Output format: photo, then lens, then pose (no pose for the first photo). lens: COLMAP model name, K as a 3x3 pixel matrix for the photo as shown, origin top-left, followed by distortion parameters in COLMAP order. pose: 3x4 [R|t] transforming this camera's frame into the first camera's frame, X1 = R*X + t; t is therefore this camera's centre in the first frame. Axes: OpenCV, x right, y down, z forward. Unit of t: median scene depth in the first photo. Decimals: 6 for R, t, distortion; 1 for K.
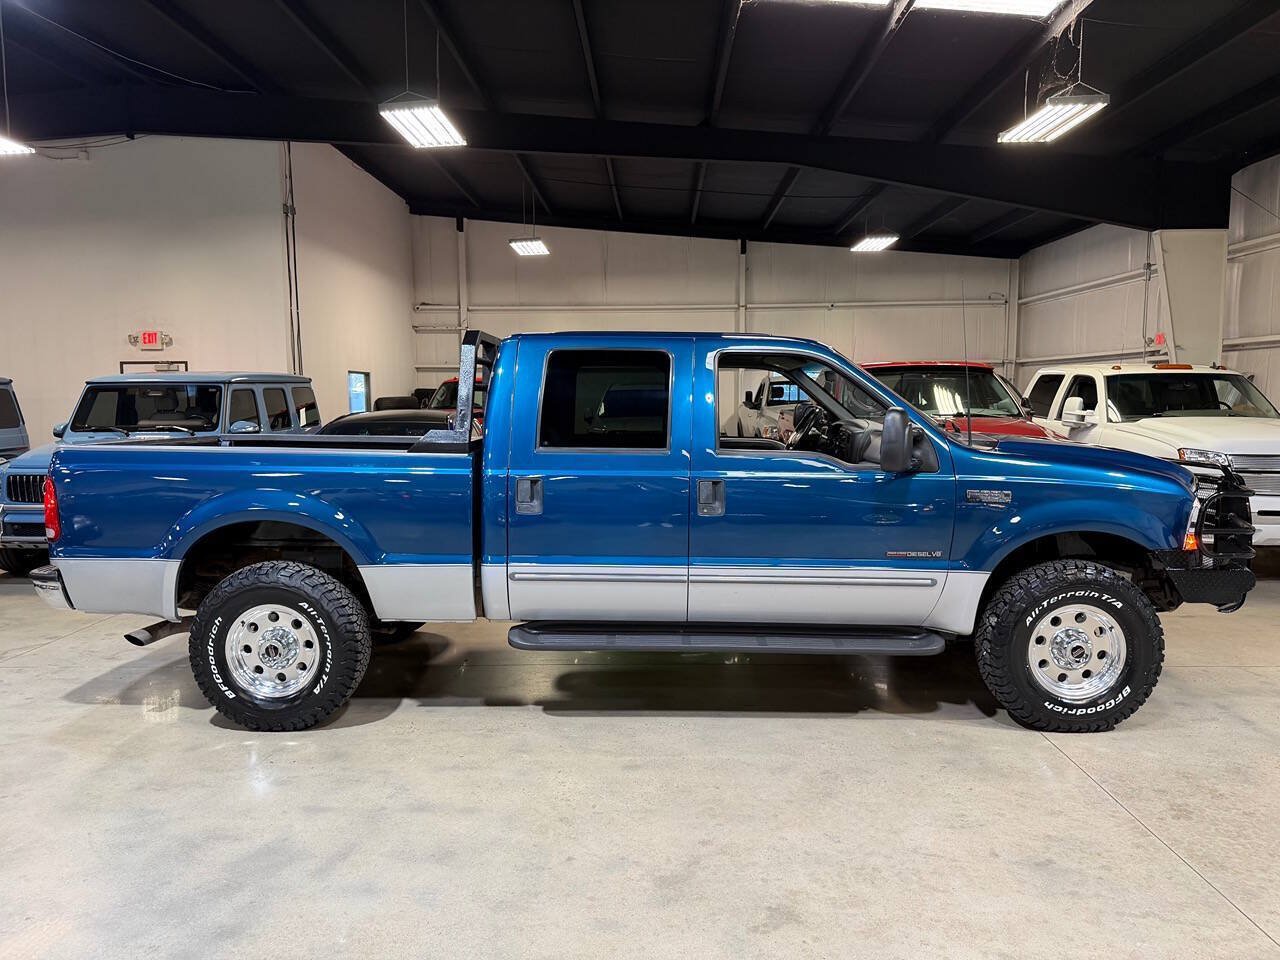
lens RADIAL K [[914.1, 0, 642.3], [0, 914.1, 482.7], [0, 0, 1]] dist [0.036423, -0.047784]
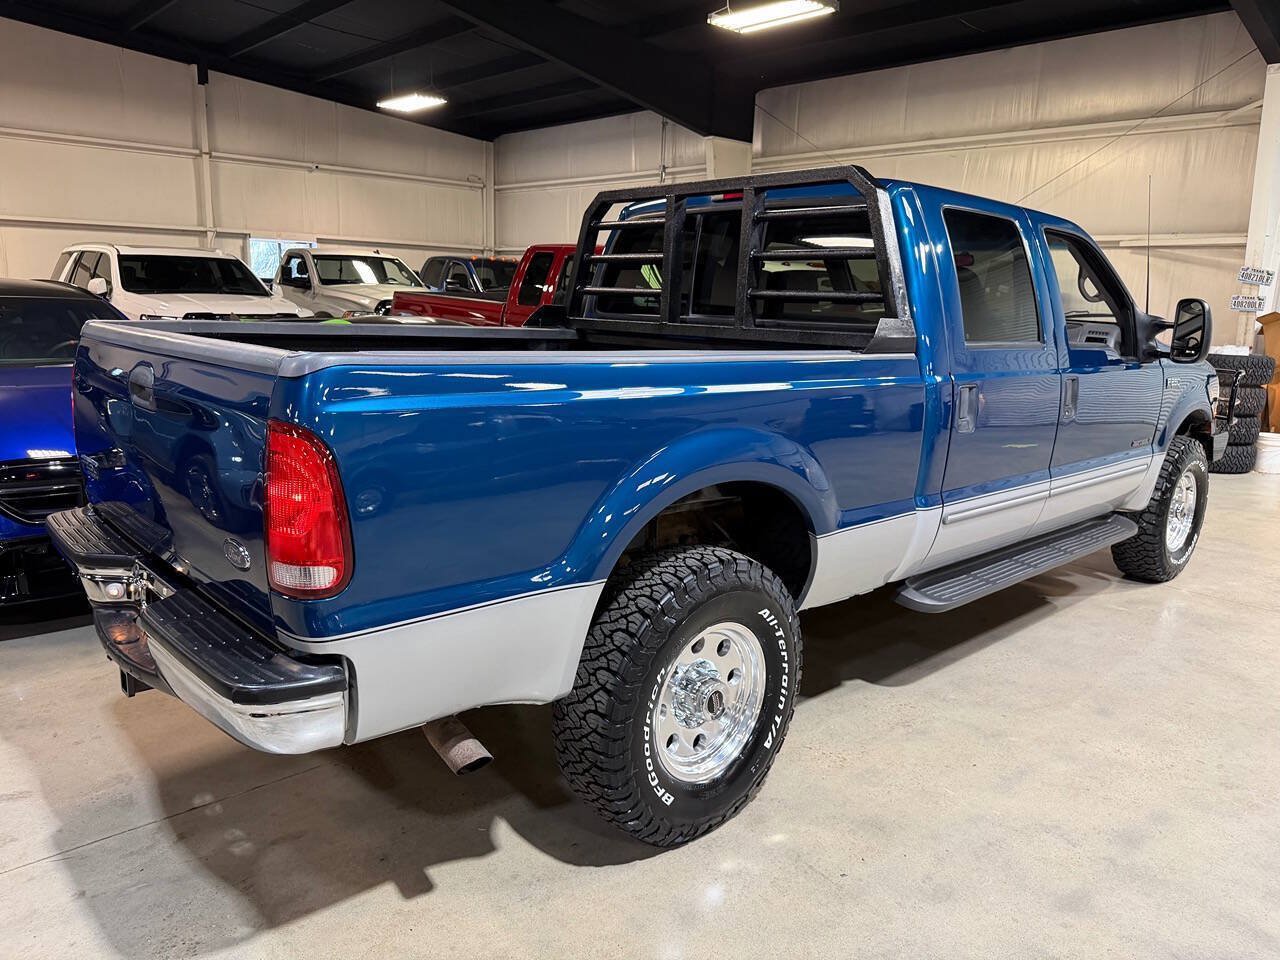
lens RADIAL K [[914.1, 0, 648.5], [0, 914.1, 485.1], [0, 0, 1]] dist [0.036423, -0.047784]
pose [[0.714894, -0.117338, 0.689318, -0.817393], [0.030345, 0.990097, 0.137068, -0.033534], [-0.698575, -0.077072, 0.711374, 0.630780]]
